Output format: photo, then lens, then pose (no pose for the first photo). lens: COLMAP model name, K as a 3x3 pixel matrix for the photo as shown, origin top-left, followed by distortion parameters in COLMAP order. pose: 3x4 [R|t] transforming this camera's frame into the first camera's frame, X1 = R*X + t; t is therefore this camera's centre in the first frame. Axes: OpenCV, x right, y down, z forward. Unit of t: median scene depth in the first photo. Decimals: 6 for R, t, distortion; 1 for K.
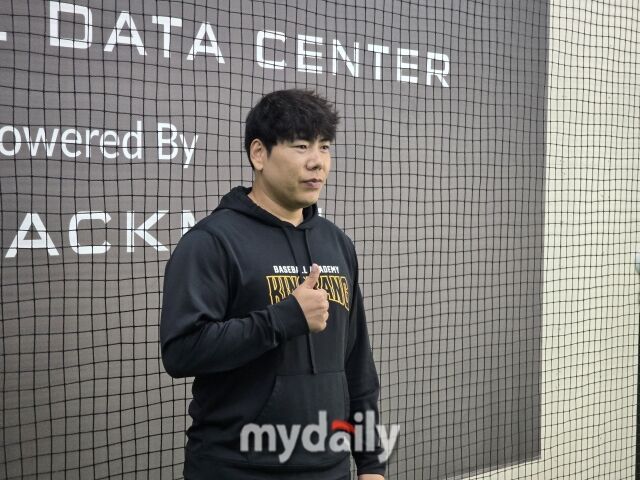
lens RADIAL K [[1407.5, 0, 319.9], [0, 1407.5, 239.9], [0, 0, 1]] dist [0.037506, 0.000000]
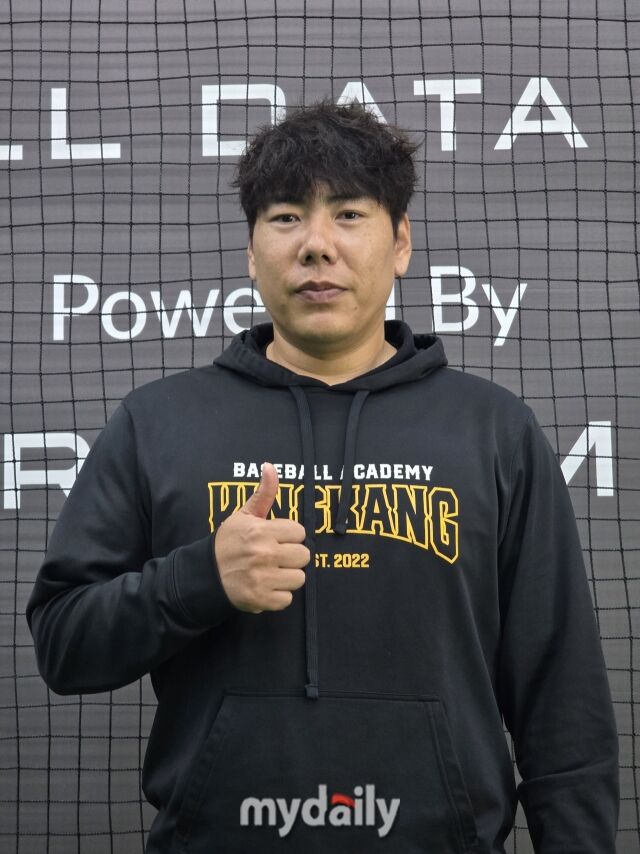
lens RADIAL K [[1878.2, 0, 320.0], [0, 1878.2, 426.6], [0, 0, 1]] dist [0.037506, 0.000000]
pose [[0.704623, -0.091634, -0.703640, 0.367541], [0.003516, 0.992065, -0.125674, 0.072006], [0.709573, 0.086079, 0.699355, 0.457533]]
